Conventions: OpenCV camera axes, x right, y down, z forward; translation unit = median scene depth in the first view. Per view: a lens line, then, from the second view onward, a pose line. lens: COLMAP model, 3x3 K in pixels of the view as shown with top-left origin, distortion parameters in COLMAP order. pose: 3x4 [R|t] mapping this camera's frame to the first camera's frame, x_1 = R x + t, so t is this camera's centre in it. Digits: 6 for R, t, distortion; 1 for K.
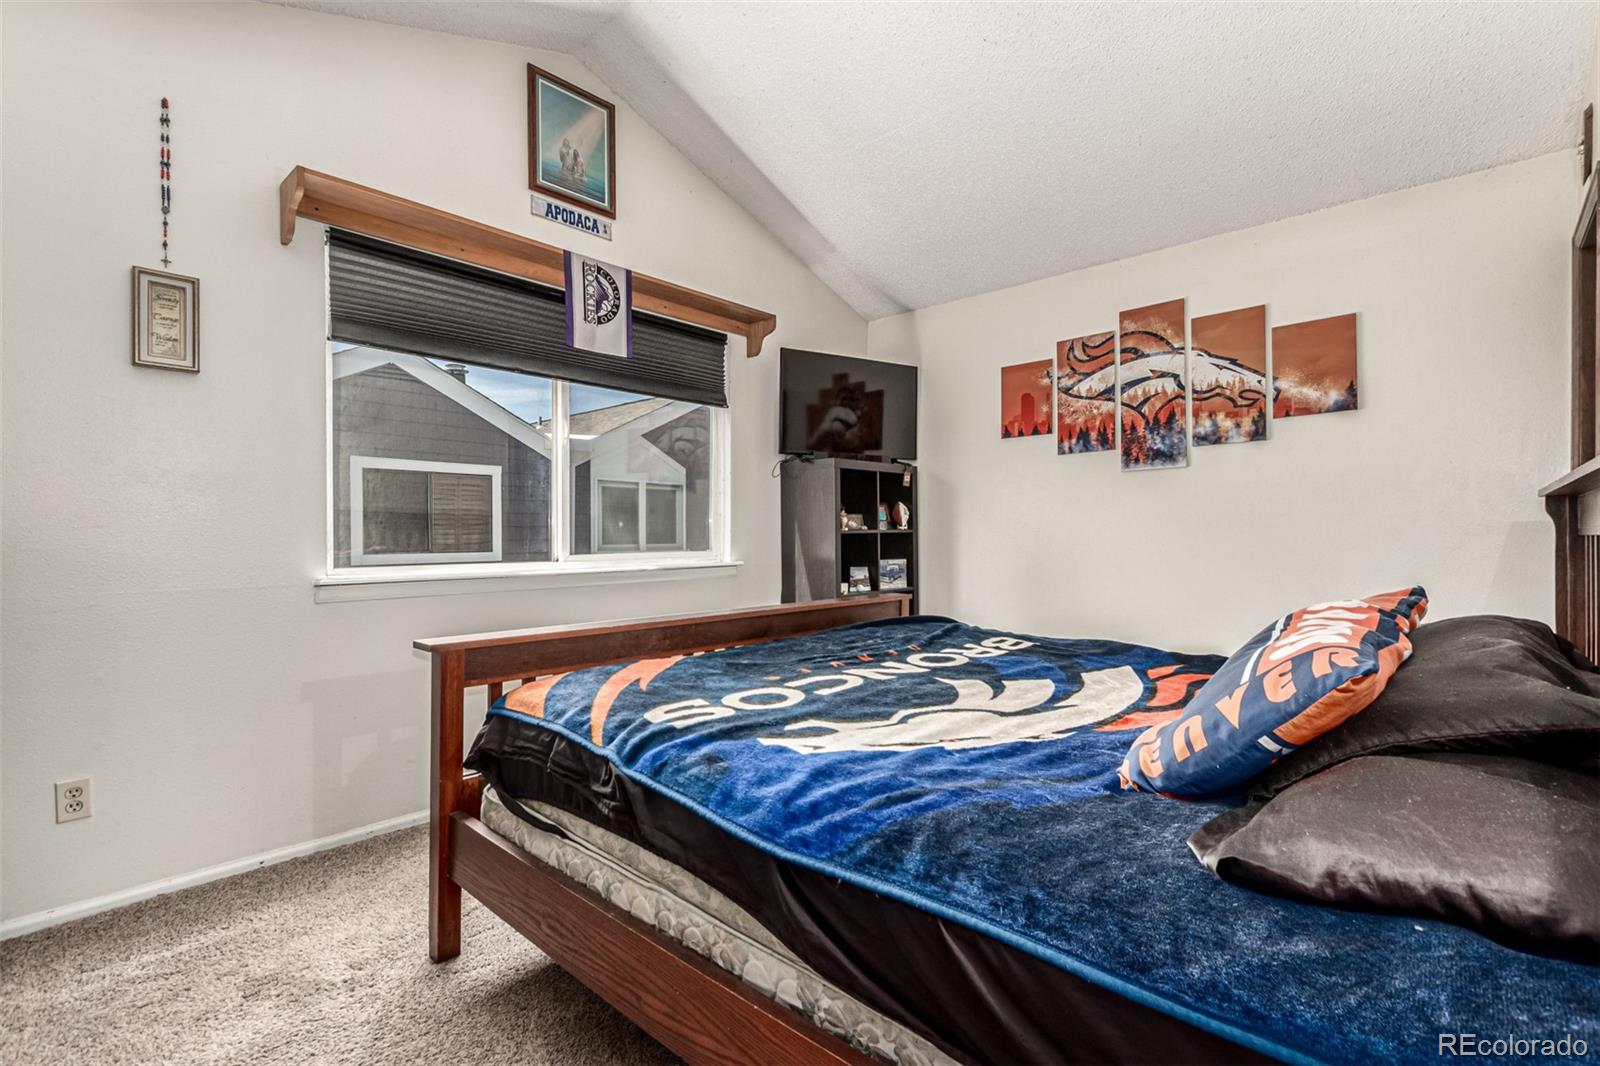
lens RADIAL K [[733.0, 0, 813.5], [0, 733.0, 534.6], [0, 0, 1]] dist [0.009904, -0.000746]
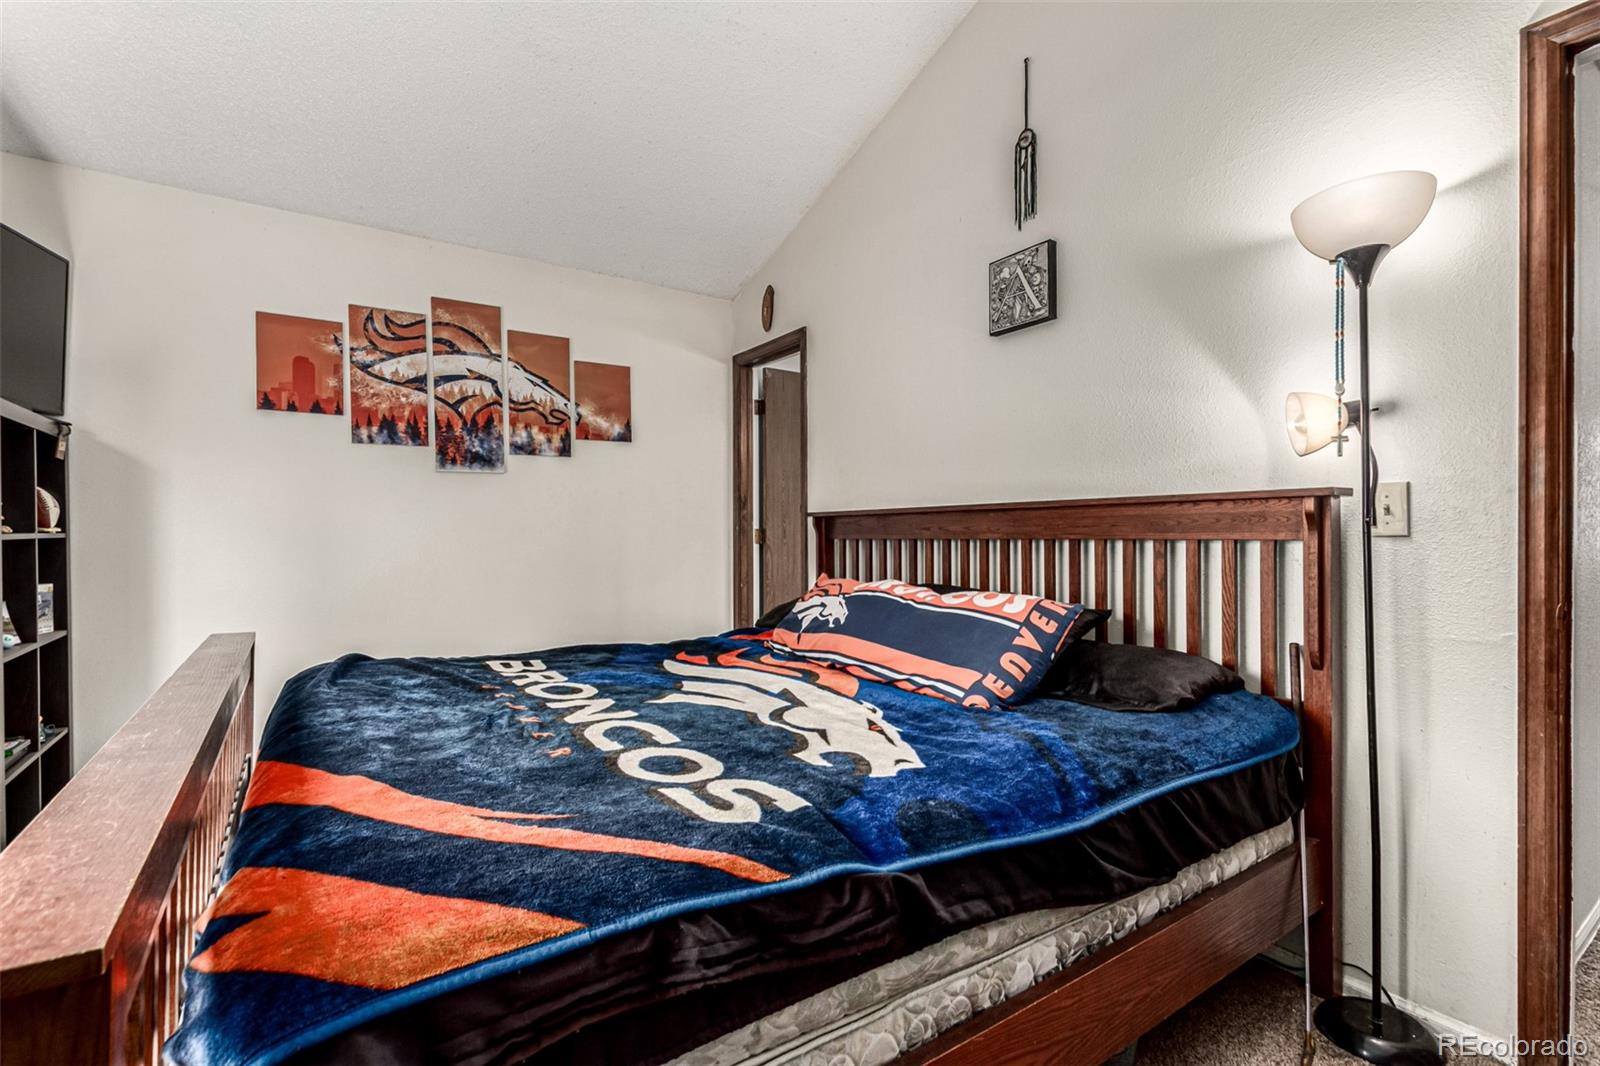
lens RADIAL K [[733.0, 0, 807.7], [0, 733.0, 530.9], [0, 0, 1]] dist [0.009904, -0.000746]
pose [[0.235890, 0.007946, 0.971747, -0.370687], [0.003283, 0.999954, -0.008973, -0.001831], [-0.971774, 0.005307, 0.235854, 0.341224]]
